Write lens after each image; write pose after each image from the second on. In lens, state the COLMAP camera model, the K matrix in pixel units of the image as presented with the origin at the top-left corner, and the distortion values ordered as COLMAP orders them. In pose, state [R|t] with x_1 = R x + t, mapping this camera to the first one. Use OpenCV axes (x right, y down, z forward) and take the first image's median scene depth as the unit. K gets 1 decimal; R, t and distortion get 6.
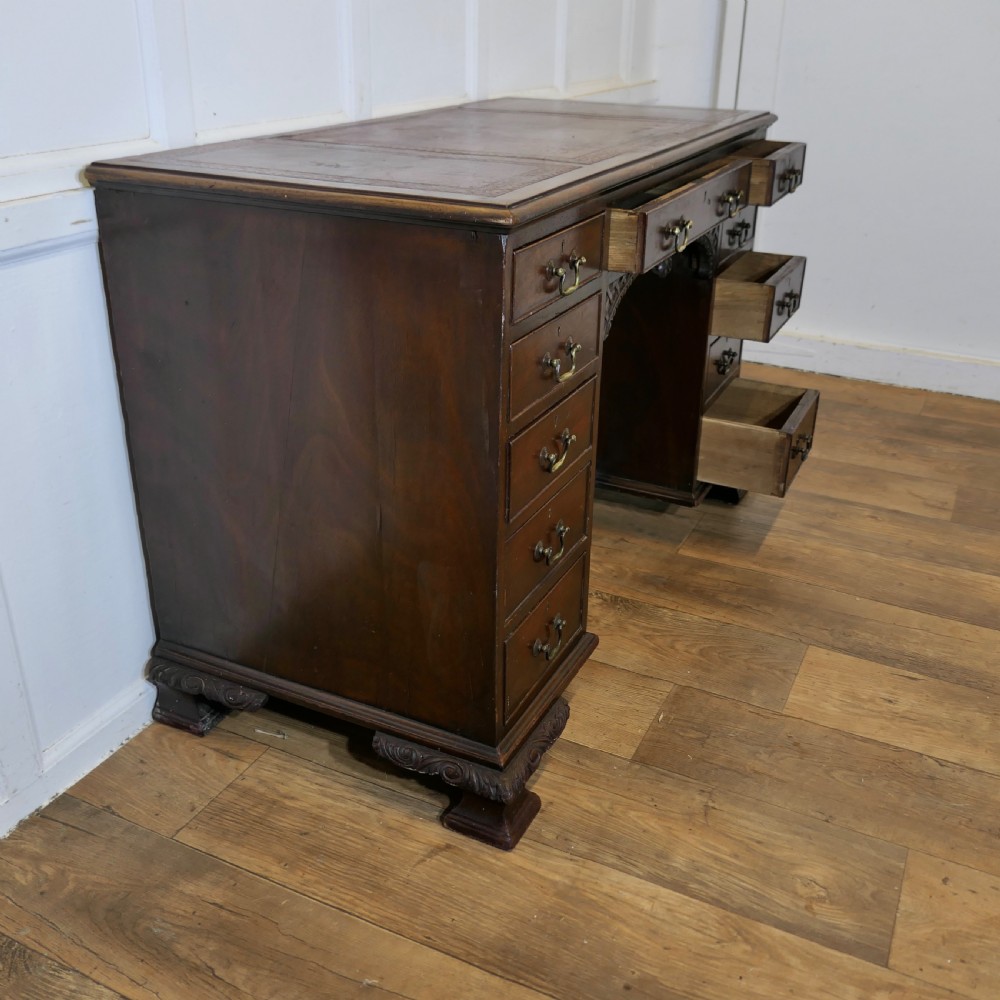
lens RADIAL K [[1052.5, 0, 499.6], [0, 1052.5, 501.5], [0, 0, 1]] dist [-0.019644, 0.000000]
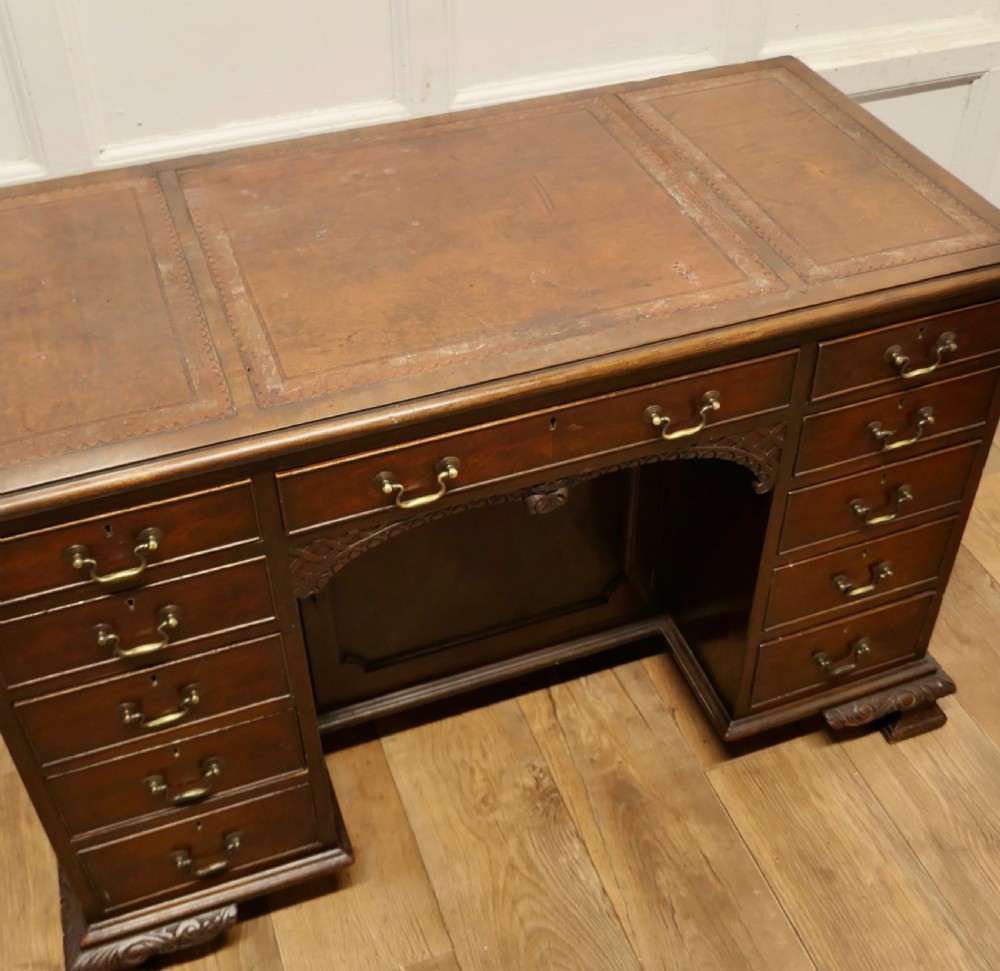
lens RADIAL K [[1248.2, 0, 505.5], [0, 1248.2, 458.8], [0, 0, 1]] dist [-0.019855, 0.000000]
pose [[0.722160, 0.437322, -0.535942, 0.605896], [-0.283862, 0.893905, 0.346924, -0.561490], [0.630799, -0.098401, 0.769682, 0.380005]]
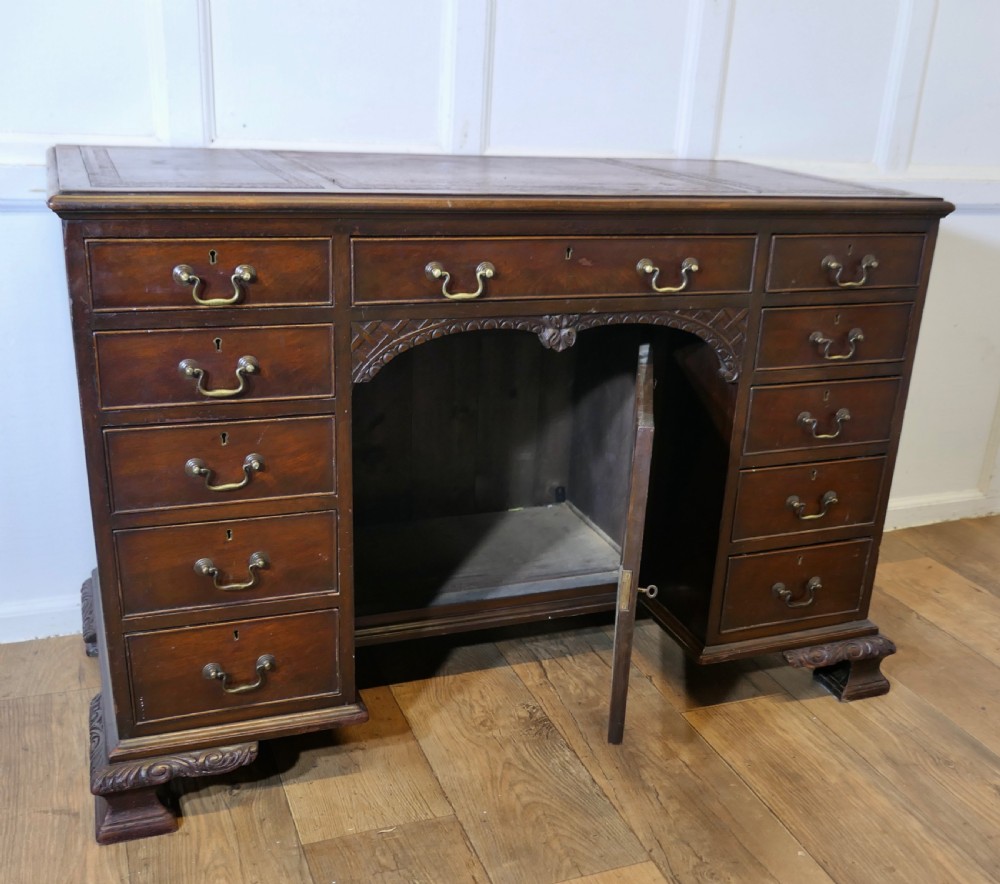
lens RADIAL K [[1103.2, 0, 526.7], [0, 1103.2, 526.1], [0, 0, 1]] dist [-0.020482, 0.000000]
pose [[0.740809, 0.282288, -0.609520, 0.775227], [-0.326883, 0.944218, 0.040003, -0.114045], [0.586812, 0.169607, 0.791760, 0.326793]]
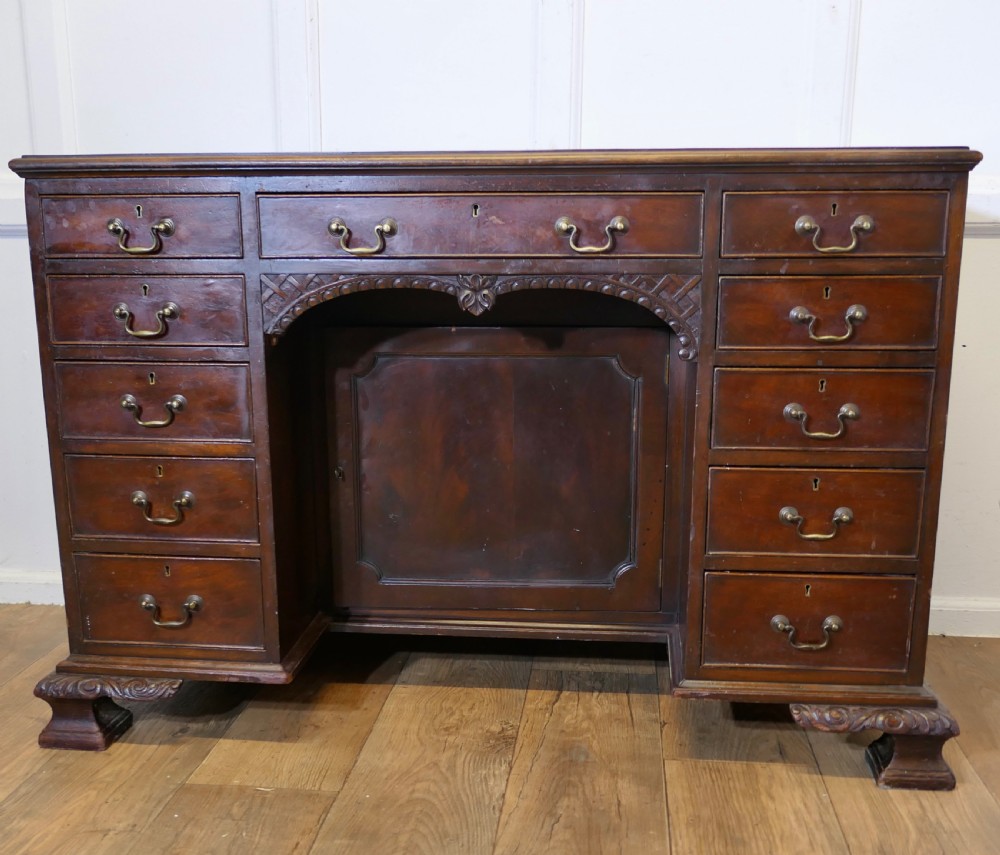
lens RADIAL K [[1073.9, 0, 502.5], [0, 1073.9, 500.7], [0, 0, 1]] dist [-0.020514, 0.000000]
pose [[0.344097, 0.203287, -0.916663, 1.039036], [-0.401899, 0.914213, 0.051878, -0.140759], [0.848572, 0.350555, 0.396279, 0.791385]]
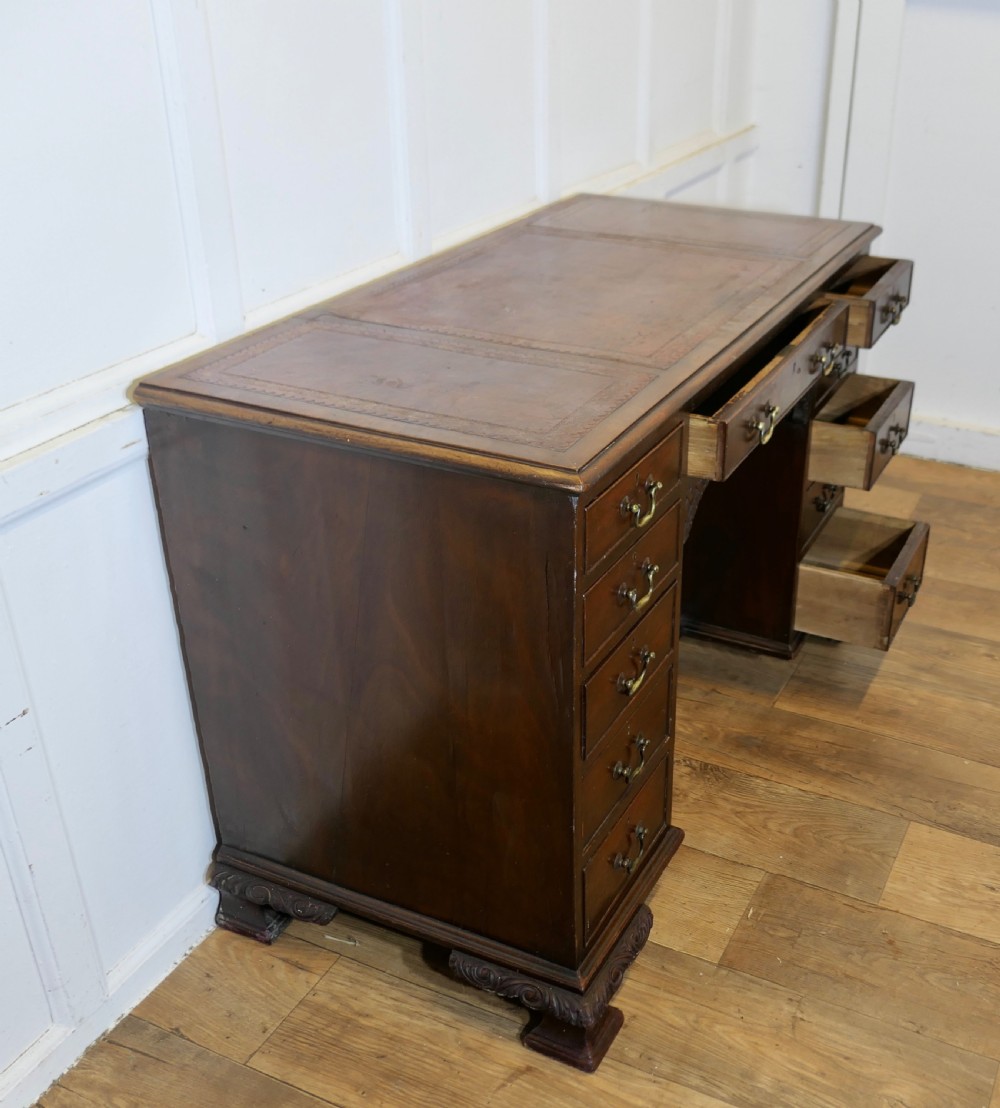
lens RADIAL K [[1258.2, 0, 596.0], [0, 1258.2, 597.6], [0, 0, 1]] dist [-0.021246, 0.000000]
pose [[0.999879, -0.013697, 0.007325, 0.010015], [0.013184, 0.997731, 0.066018, -0.168184], [-0.008213, -0.065914, 0.997792, -0.123652]]
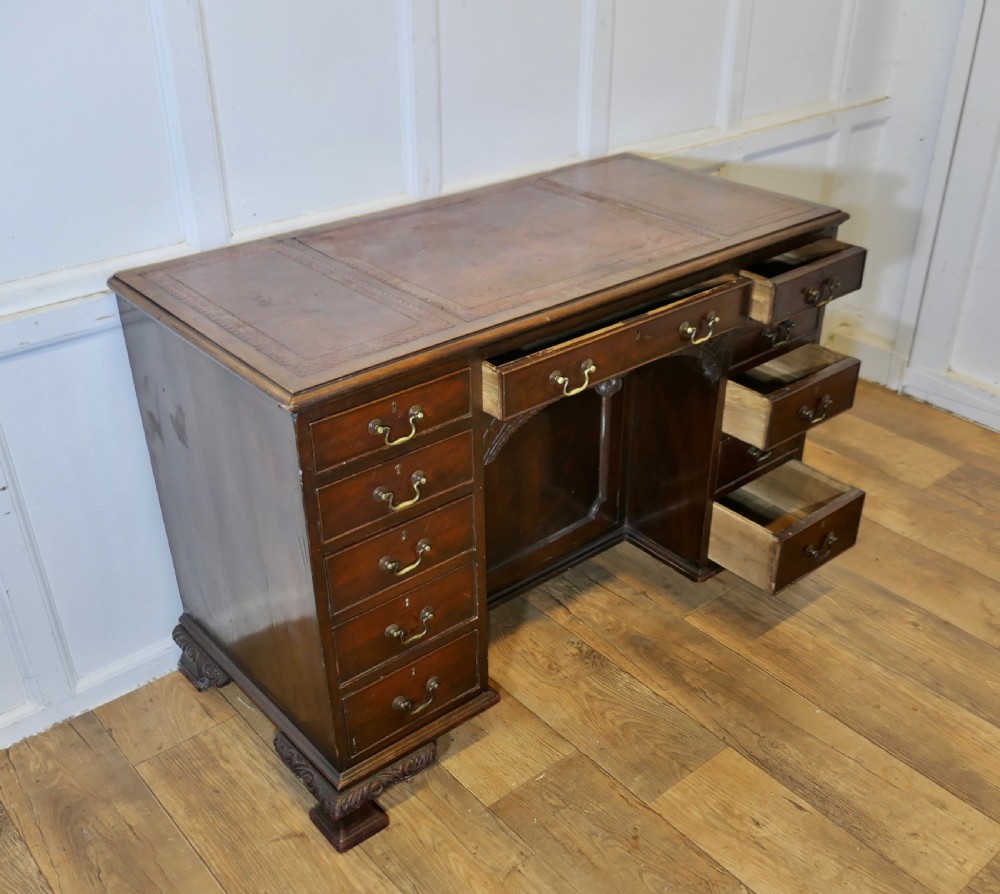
lens RADIAL K [[1070.4, 0, 508.5], [0, 1070.4, 508.9], [0, 0, 1]] dist [-0.021091, 0.000000]
pose [[0.914500, 0.201164, -0.351030, 0.506017], [-0.158570, 0.976426, 0.146451, -0.262668], [0.372215, -0.078267, 0.924841, -0.070765]]
